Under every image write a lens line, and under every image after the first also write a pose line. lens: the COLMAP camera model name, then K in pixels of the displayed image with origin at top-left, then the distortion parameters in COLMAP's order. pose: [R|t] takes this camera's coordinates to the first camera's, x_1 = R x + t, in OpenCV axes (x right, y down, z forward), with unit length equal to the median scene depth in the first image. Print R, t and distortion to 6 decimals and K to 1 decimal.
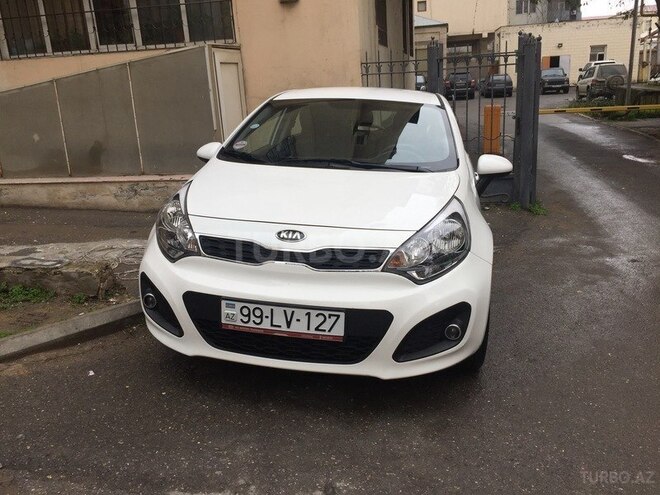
lens RADIAL K [[565.0, 0, 330.0], [0, 565.0, 247.5], [0, 0, 1]] dist [0.098903, -0.150660]
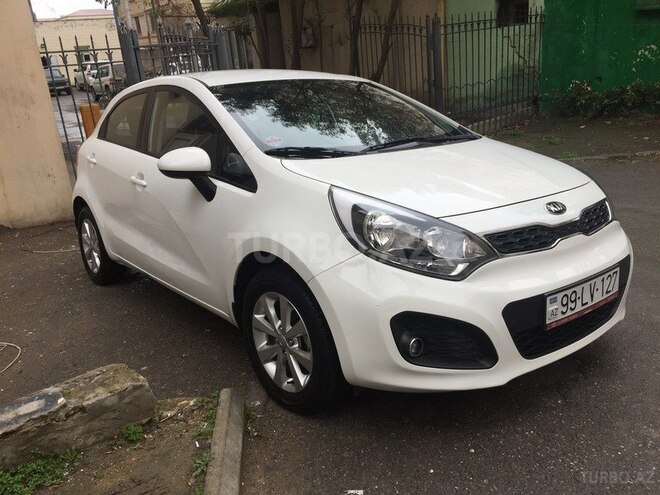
lens RADIAL K [[565.0, 0, 330.0], [0, 565.0, 247.5], [0, 0, 1]] dist [0.098903, -0.150660]
pose [[0.648073, -0.251733, 0.718771, -0.988530], [0.255180, 0.961011, 0.106492, -0.150988], [-0.717555, 0.114402, 0.687042, 0.636912]]
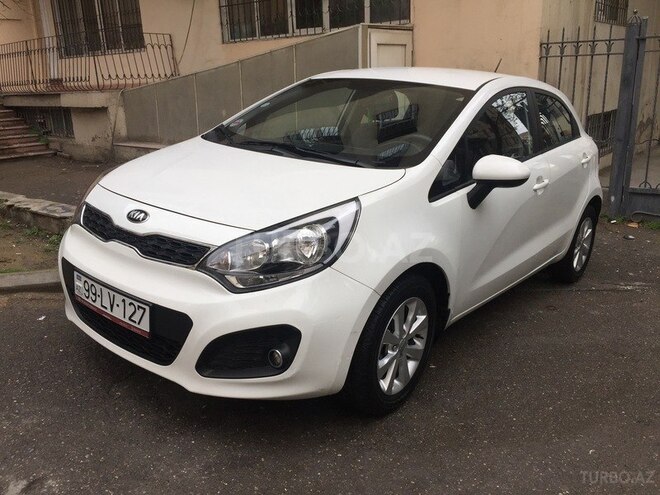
lens RADIAL K [[565.0, 0, 330.0], [0, 565.0, 247.5], [0, 0, 1]] dist [0.098903, -0.150660]
pose [[0.883299, 0.155619, -0.442229, 0.641315], [-0.146877, 0.987669, 0.054190, -0.067670], [0.445209, 0.017087, 0.895264, 0.298477]]
